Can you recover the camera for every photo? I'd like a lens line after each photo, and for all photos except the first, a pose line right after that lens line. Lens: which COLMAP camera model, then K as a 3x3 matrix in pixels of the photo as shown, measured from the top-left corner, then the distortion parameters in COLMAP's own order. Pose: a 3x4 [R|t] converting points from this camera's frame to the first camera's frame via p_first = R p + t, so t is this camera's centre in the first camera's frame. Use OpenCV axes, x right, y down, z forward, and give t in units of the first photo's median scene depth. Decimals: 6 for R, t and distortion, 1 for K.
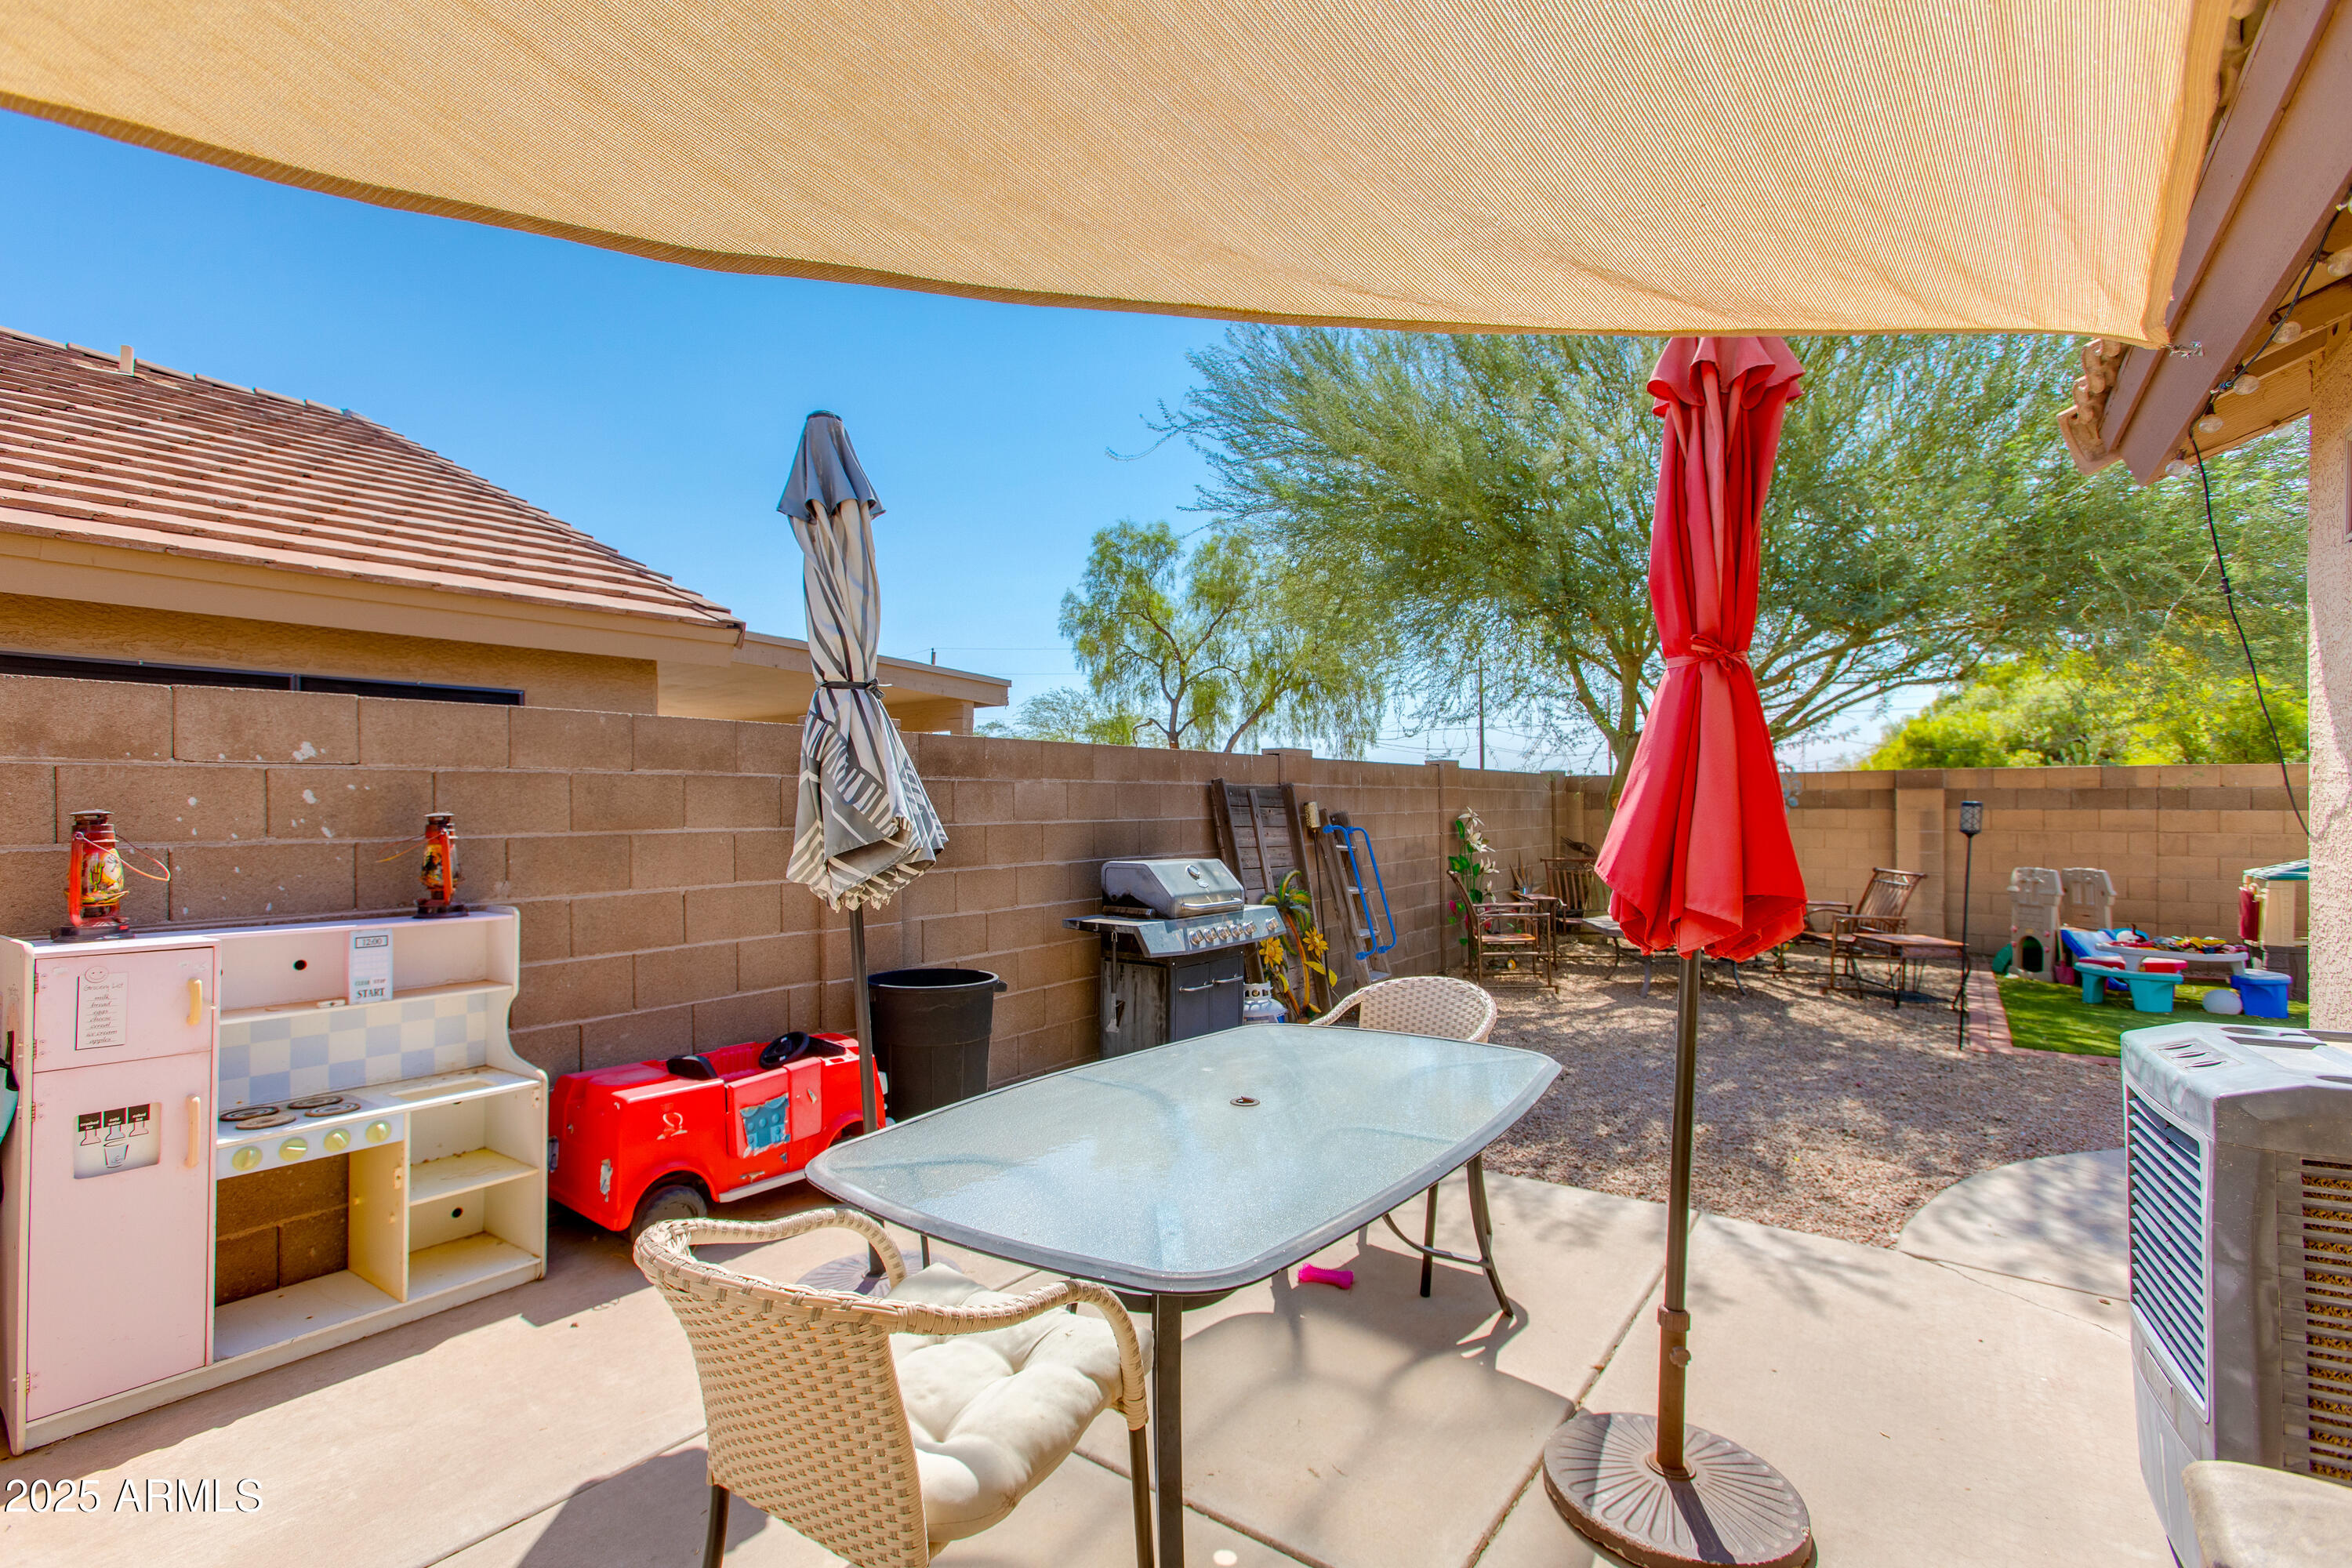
lens RADIAL K [[1113.3, 0, 1178.5], [0, 1113.3, 805.0], [0, 0, 1]] dist [-0.001418, -0.000130]
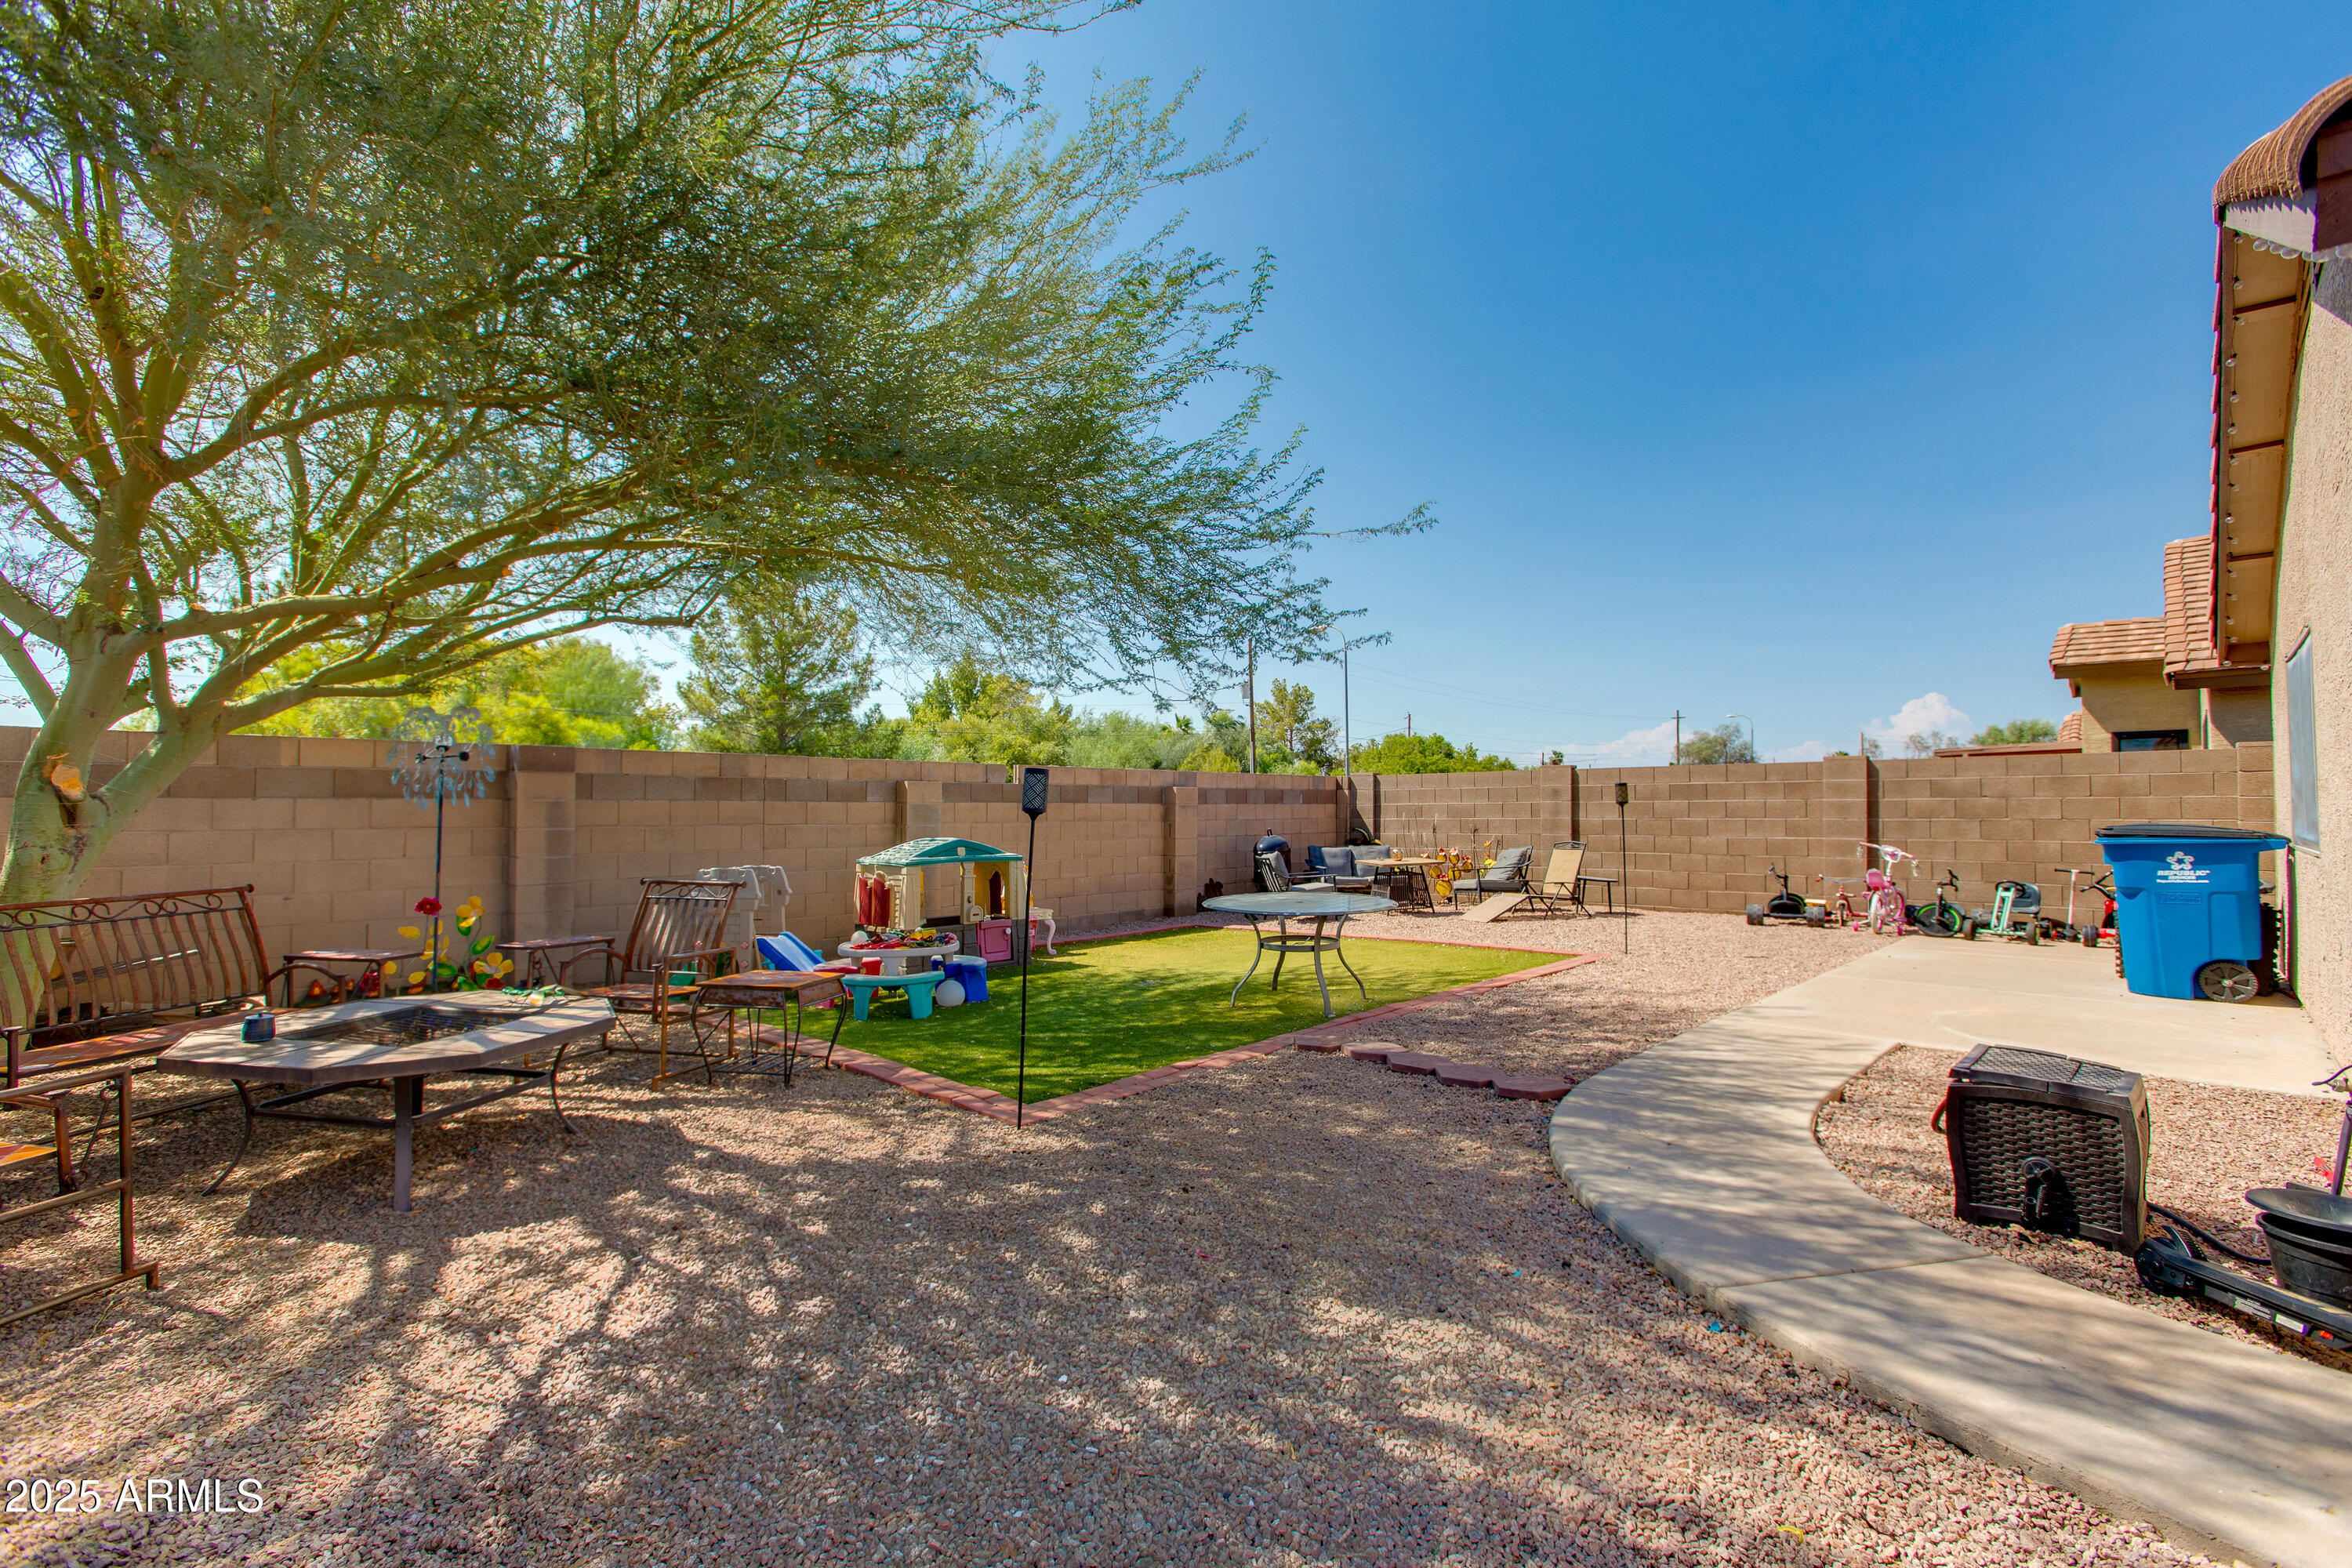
lens RADIAL K [[1030.2, 0, 1176.0], [0, 1030.2, 784.0], [0, 0, 1]] dist [0.001114, 0.000013]
pose [[0.172615, 0.024556, 0.984683, 0.158452], [0.004317, 0.999661, -0.025686, 0.026493], [-0.984980, 0.008684, 0.172450, 0.888342]]
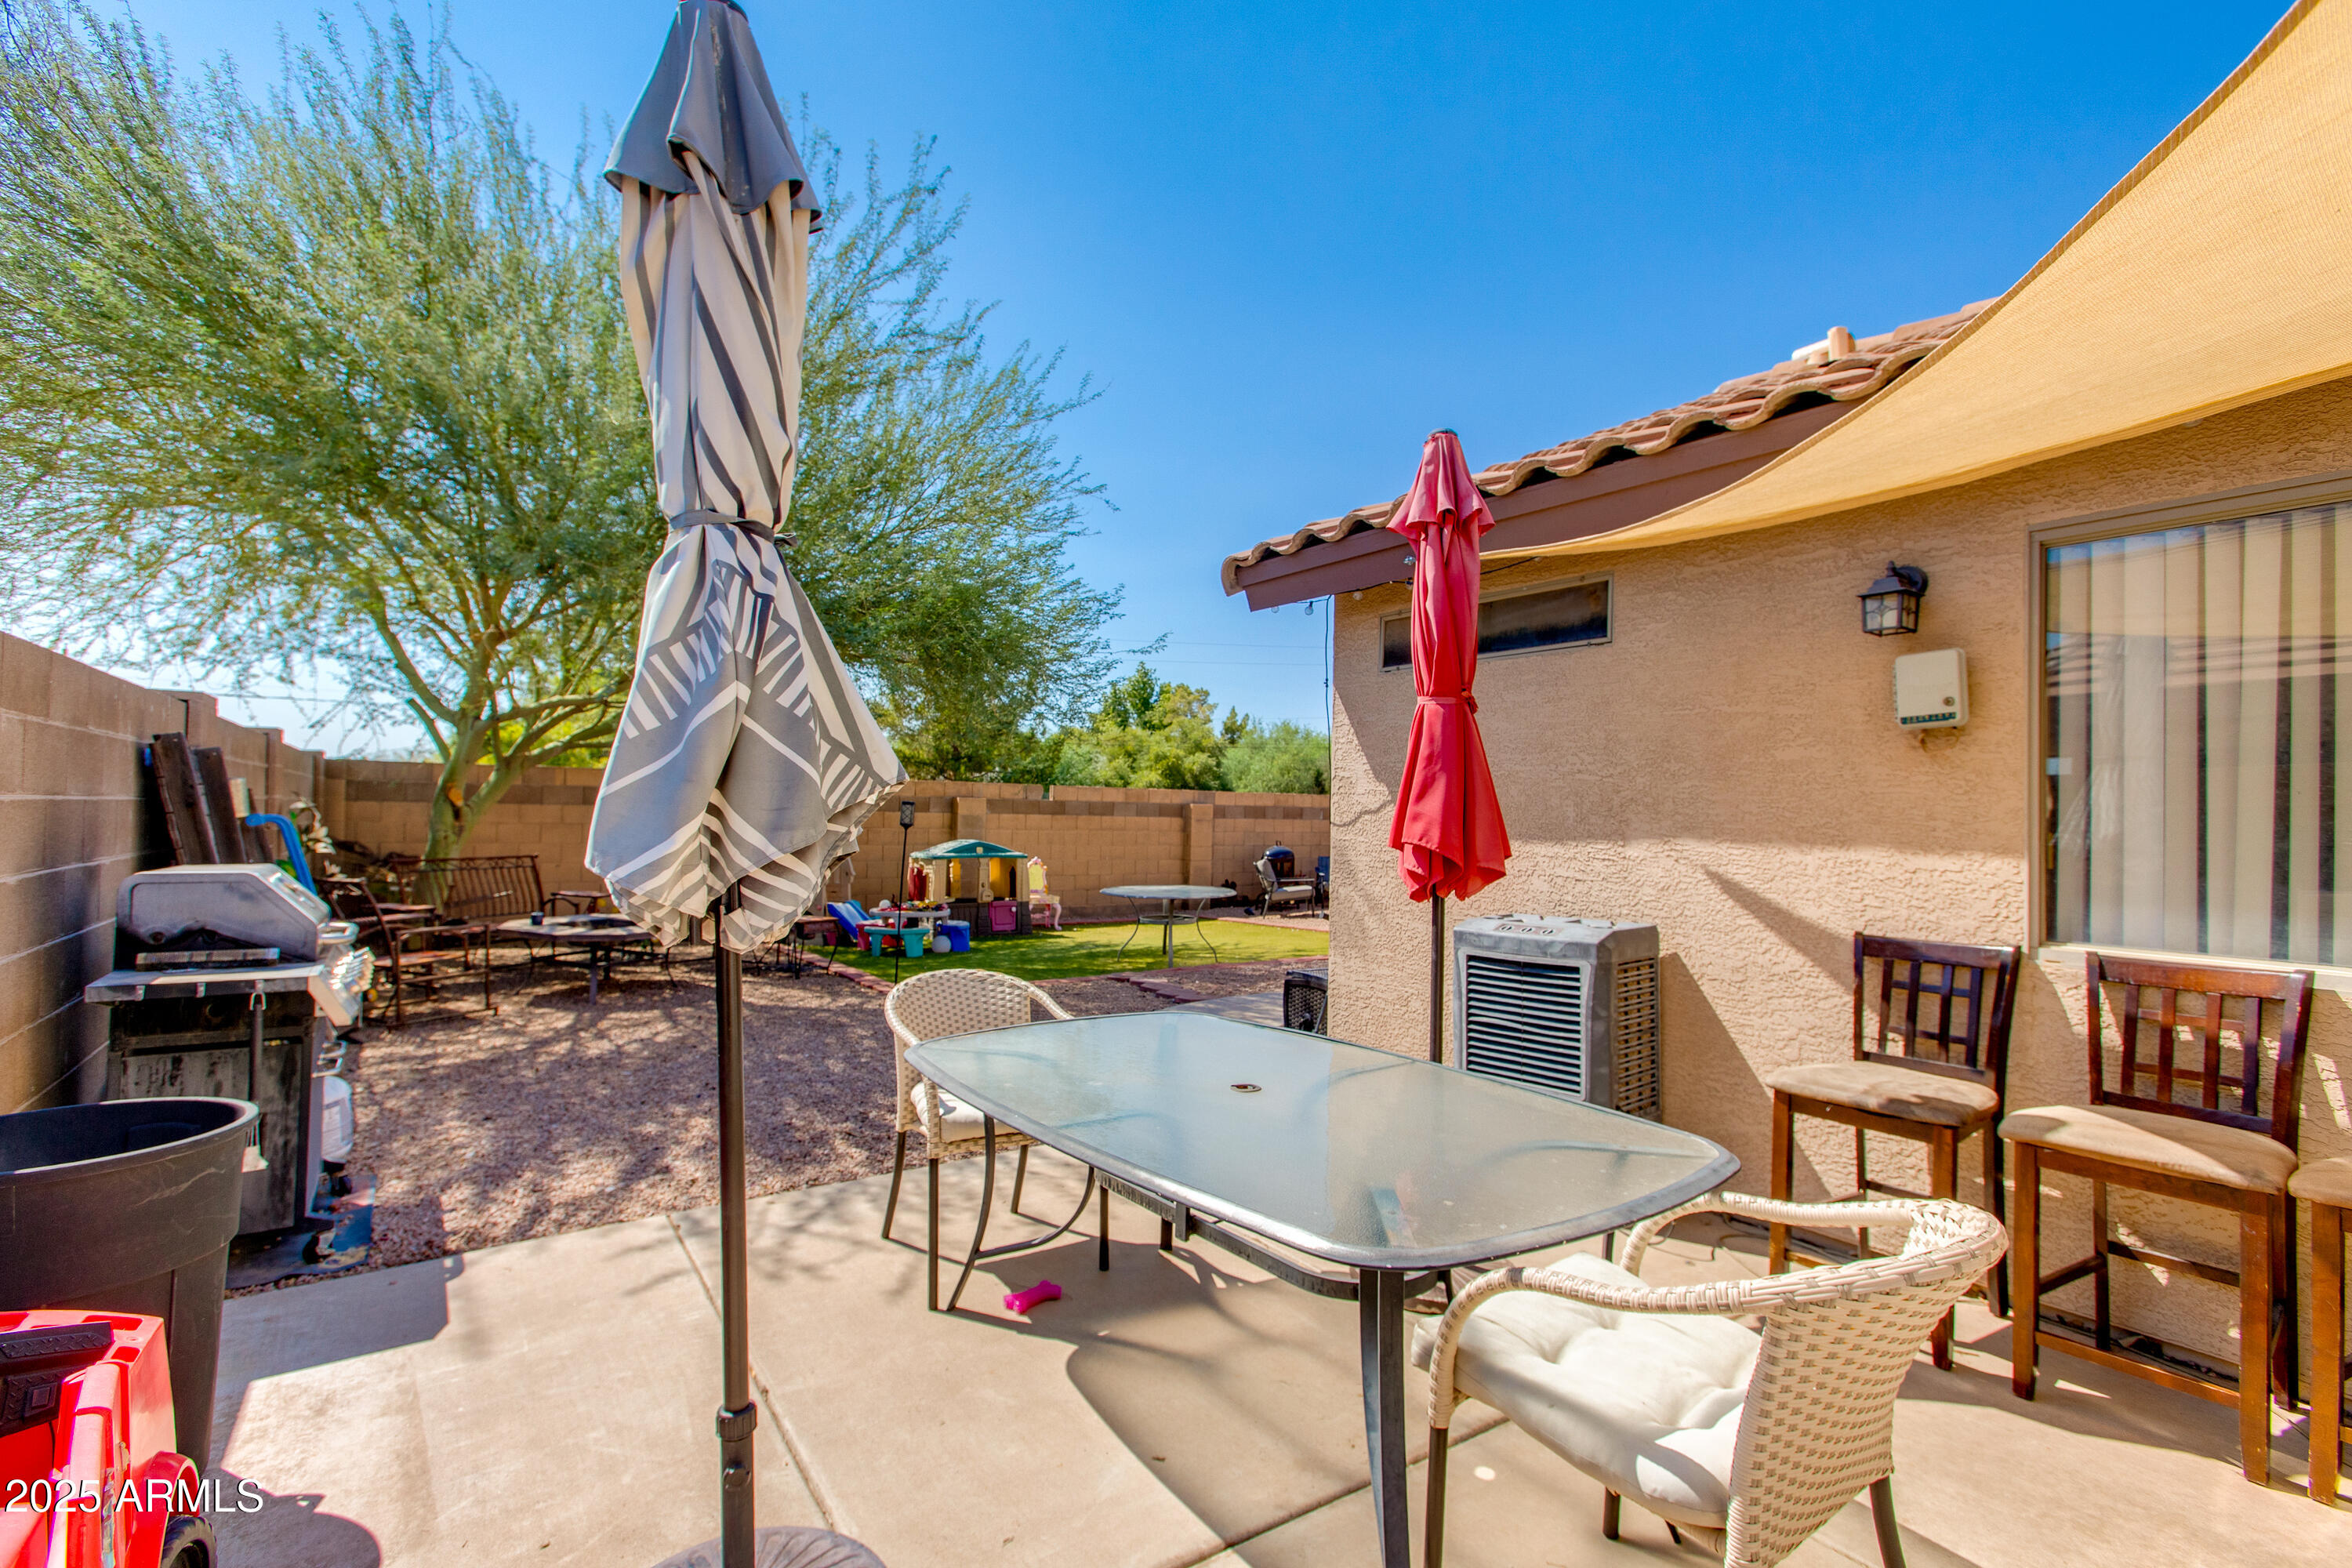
lens RADIAL K [[1113.3, 0, 1178.5], [0, 1113.3, 805.0], [0, 0, 1]] dist [-0.001418, -0.000130]
pose [[0.386039, 0.015842, 0.922347, -0.313938], [-0.017372, 0.999800, -0.009901, 0.009660], [-0.922319, -0.012201, 0.386237, 0.242384]]
